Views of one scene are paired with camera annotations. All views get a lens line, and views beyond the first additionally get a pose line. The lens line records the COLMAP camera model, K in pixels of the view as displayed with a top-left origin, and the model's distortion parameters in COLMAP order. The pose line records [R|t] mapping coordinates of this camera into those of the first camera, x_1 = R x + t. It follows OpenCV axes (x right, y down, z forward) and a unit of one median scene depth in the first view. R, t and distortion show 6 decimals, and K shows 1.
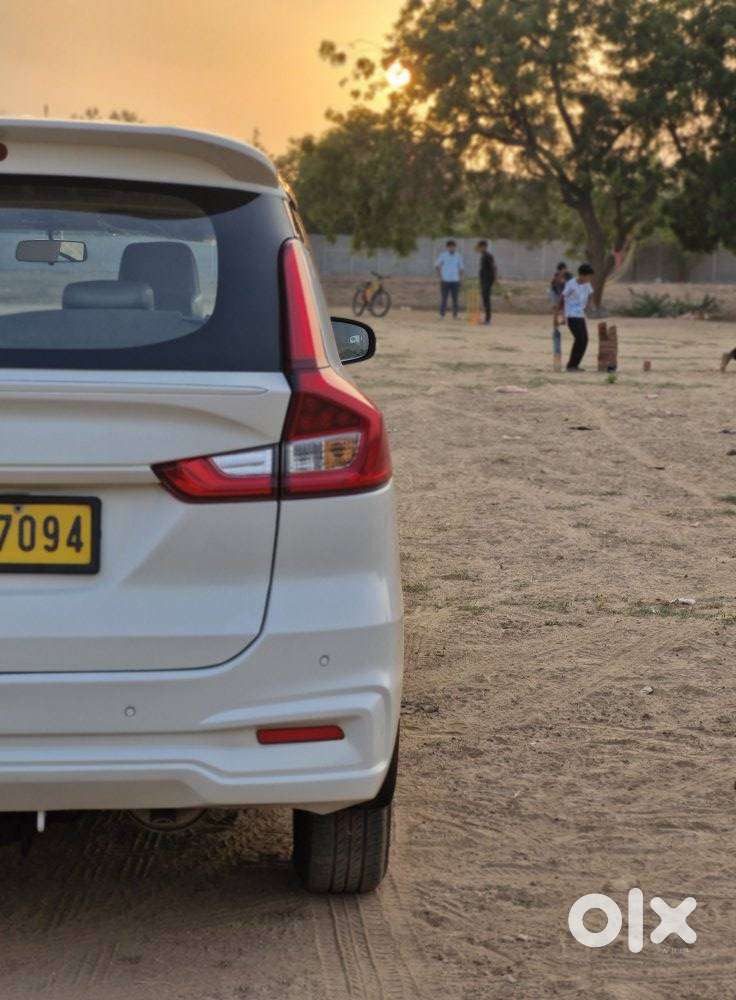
lens RADIAL K [[2218.8, 0, 367.3], [0, 2218.8, 458.6], [0, 0, 1]] dist [-0.220188, 3.092151]
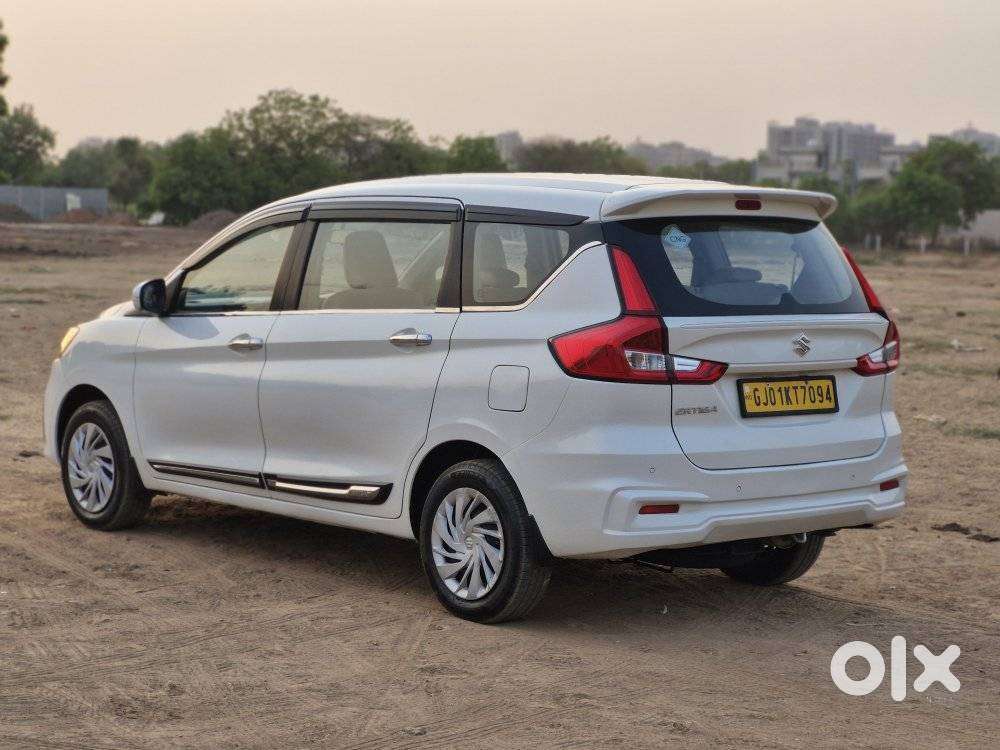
lens RADIAL K [[2226.4, 0, 472.7], [0, 2226.4, 377.5], [0, 0, 1]] dist [-0.281390, 4.069280]
pose [[0.806526, -0.043883, 0.589567, -1.092389], [0.043764, 0.998937, 0.014483, -0.017183], [-0.589576, 0.014121, 0.807589, -0.318302]]
